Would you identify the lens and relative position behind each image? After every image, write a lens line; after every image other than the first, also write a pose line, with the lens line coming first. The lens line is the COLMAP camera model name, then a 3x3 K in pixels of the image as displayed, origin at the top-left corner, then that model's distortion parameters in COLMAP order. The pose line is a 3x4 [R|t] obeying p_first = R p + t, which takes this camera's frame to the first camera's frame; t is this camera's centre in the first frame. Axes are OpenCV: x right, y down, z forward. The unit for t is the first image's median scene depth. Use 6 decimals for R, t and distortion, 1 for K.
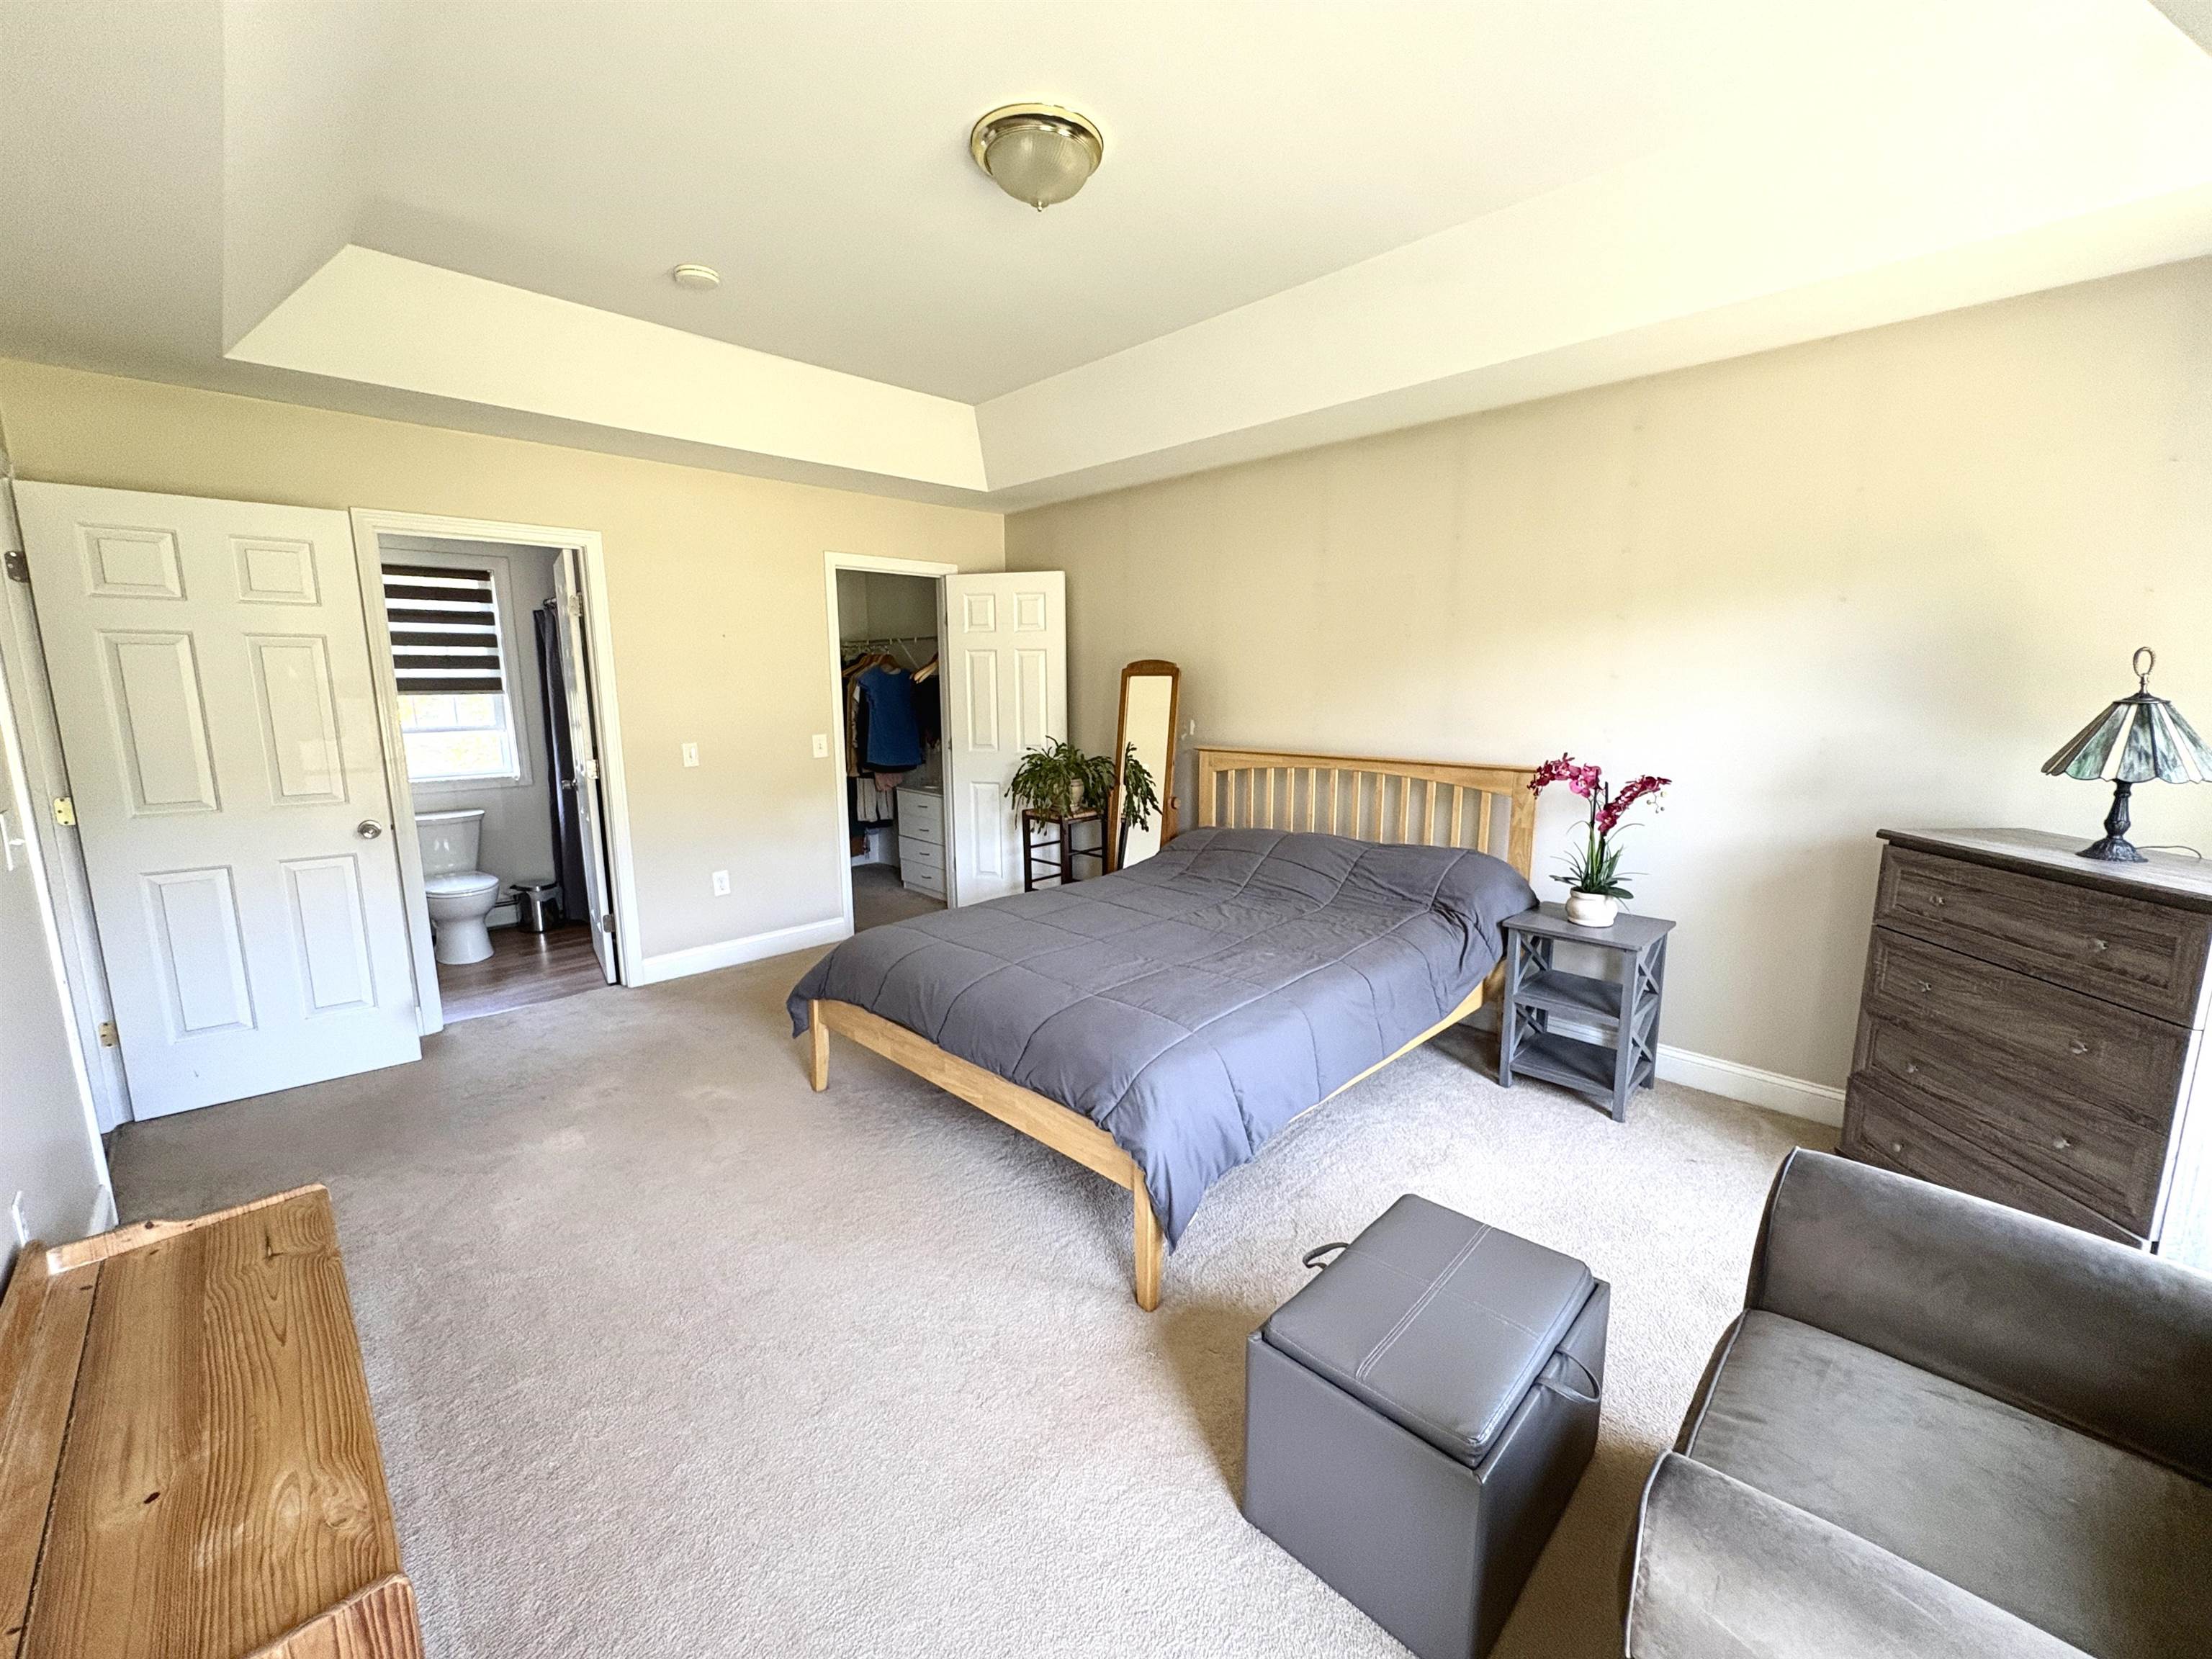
lens RADIAL K [[884.8, 0, 1114.1], [0, 884.8, 830.2], [0, 0, 1]] dist [-0.002903, -0.000082]
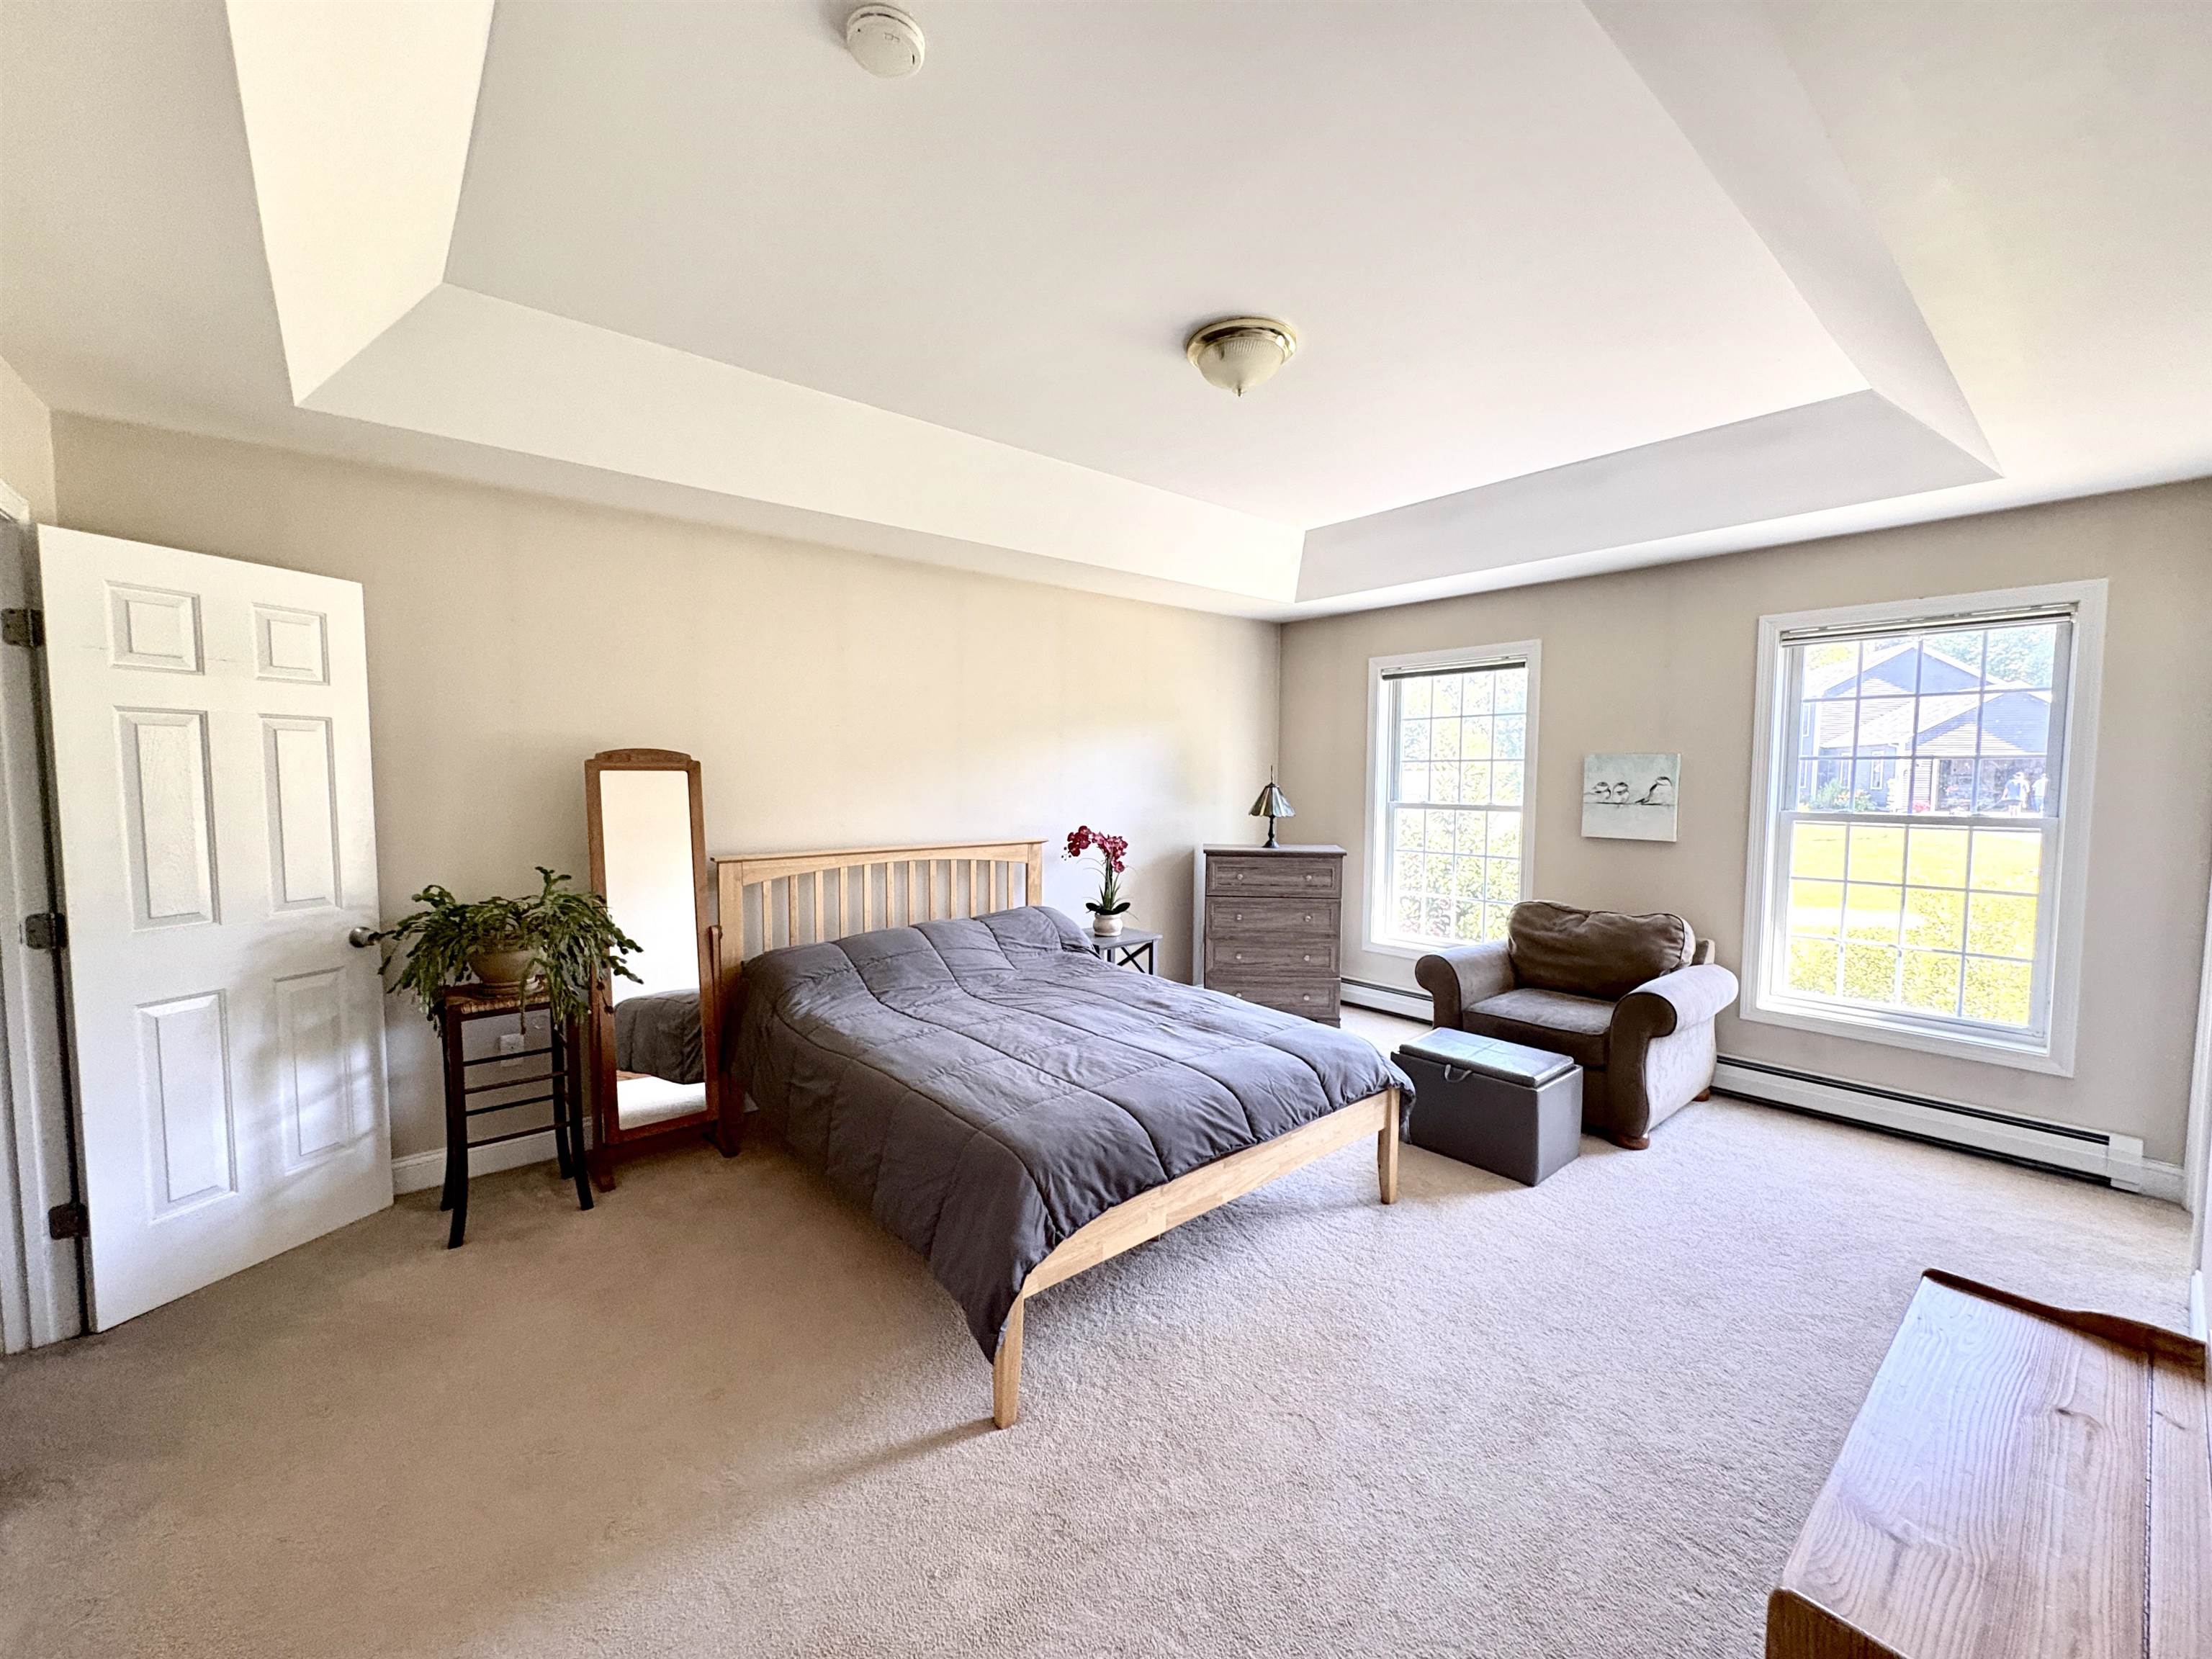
lens RADIAL K [[884.8, 0, 1119.4], [0, 884.8, 833.8], [0, 0, 1]] dist [-0.002903, -0.000082]
pose [[0.081636, -0.065994, 0.994475, -0.672155], [0.161294, 0.985527, 0.052159, -0.099476], [-0.983524, 0.156145, 0.091099, 0.566833]]
